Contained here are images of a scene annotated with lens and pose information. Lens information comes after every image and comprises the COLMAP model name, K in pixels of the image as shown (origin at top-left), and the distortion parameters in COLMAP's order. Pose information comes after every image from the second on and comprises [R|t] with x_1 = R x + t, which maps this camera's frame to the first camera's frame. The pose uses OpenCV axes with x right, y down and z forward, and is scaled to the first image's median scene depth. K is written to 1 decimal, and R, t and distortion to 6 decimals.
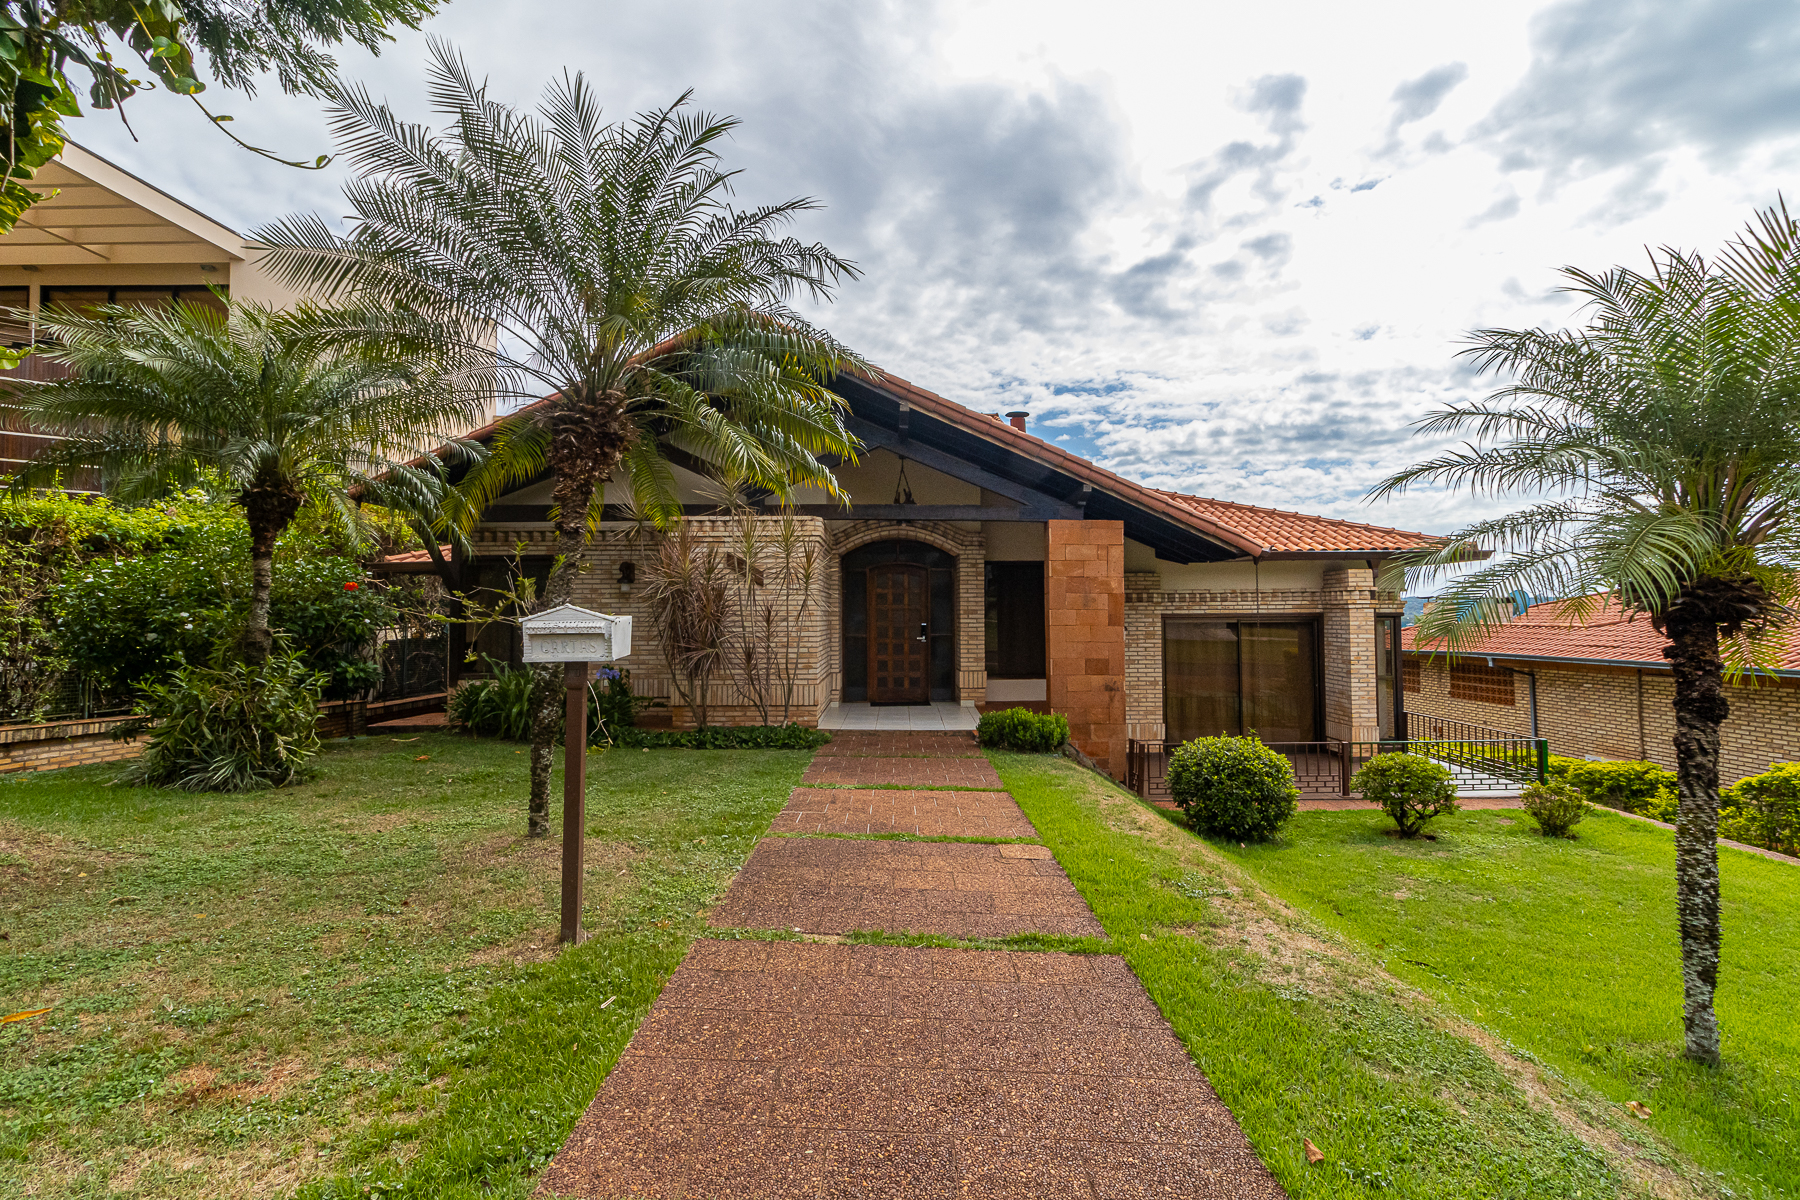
lens RADIAL K [[829.7, 0, 921.2], [0, 829.7, 580.0], [0, 0, 1]] dist [0.001959, 0.001556]
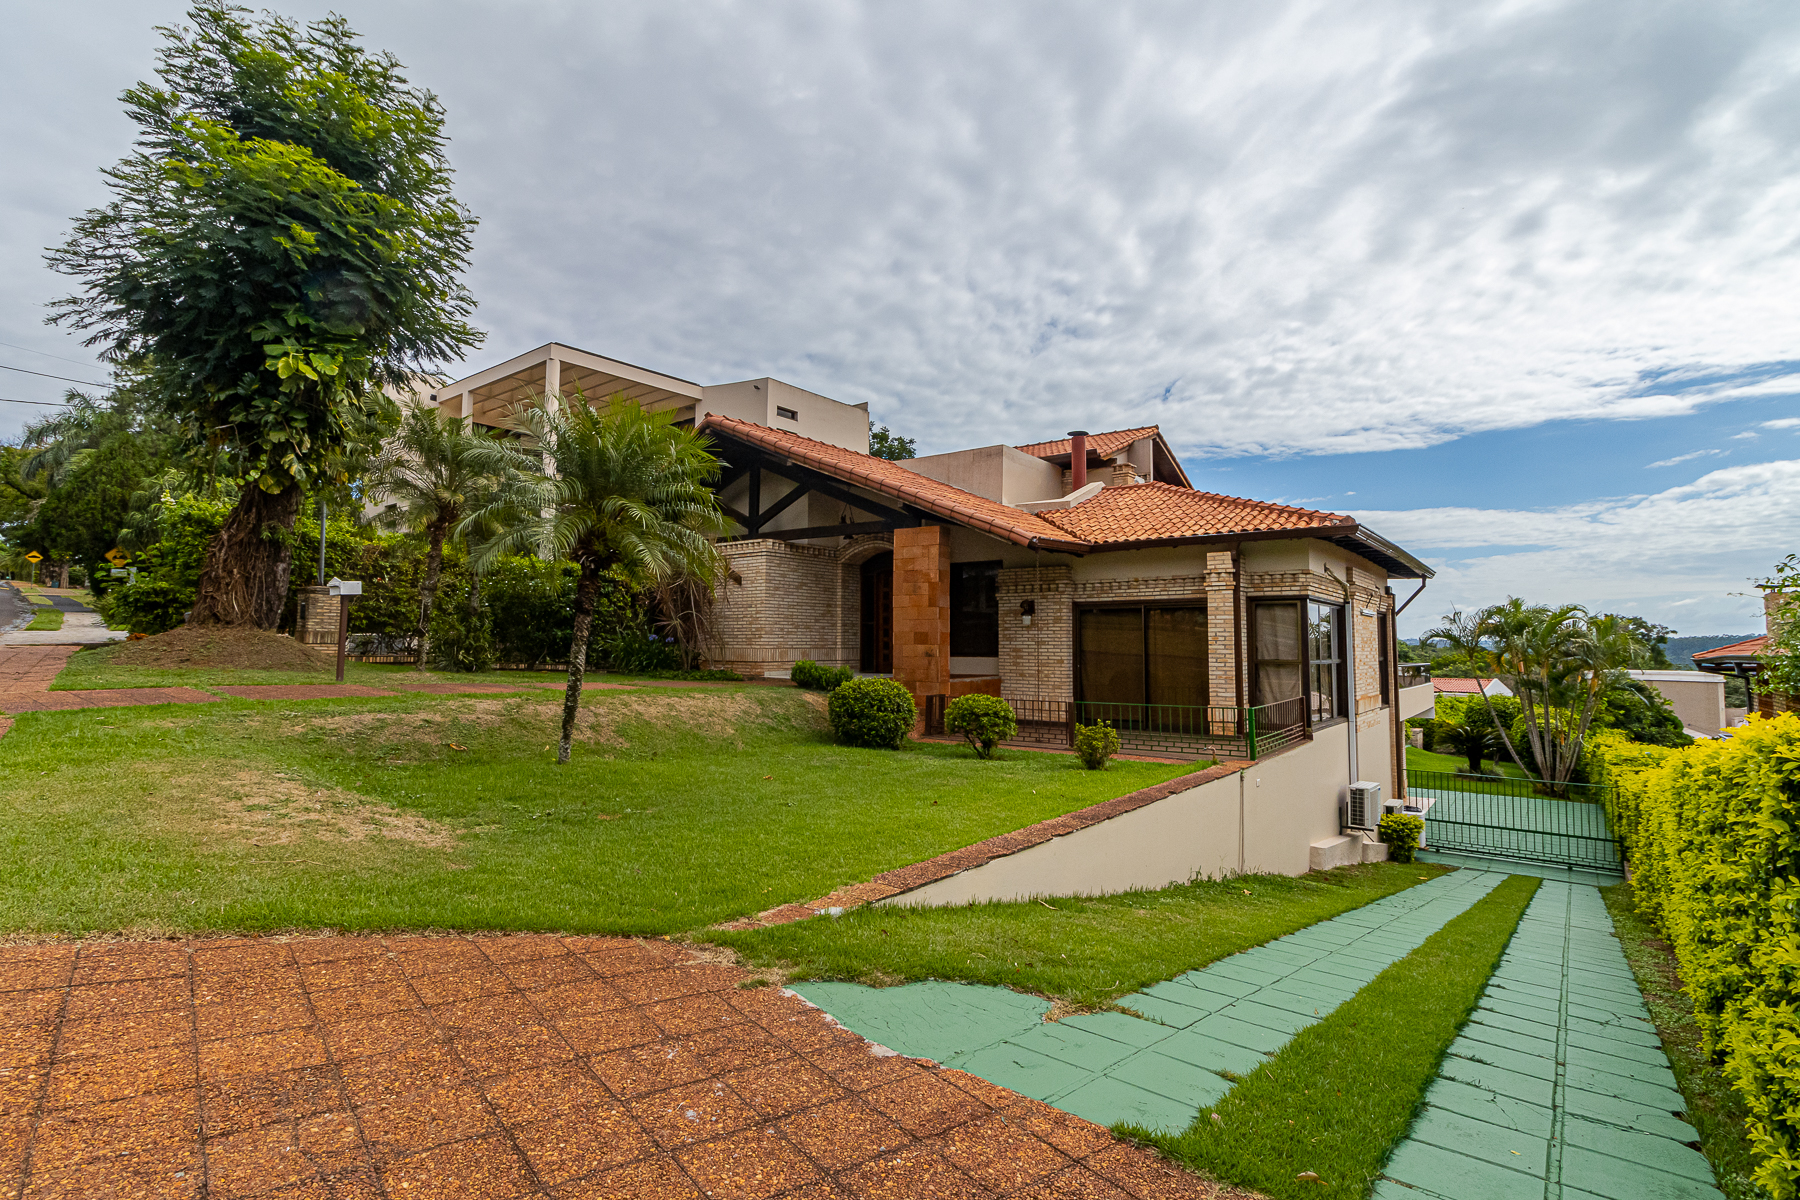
lens RADIAL K [[829.7, 0, 921.2], [0, 829.7, 580.0], [0, 0, 1]] dist [0.001959, 0.001556]
pose [[0.810692, -0.039963, -0.584107, 0.864158], [0.019940, 0.998974, -0.040672, 0.058036], [0.585133, 0.021326, 0.810657, -0.058798]]
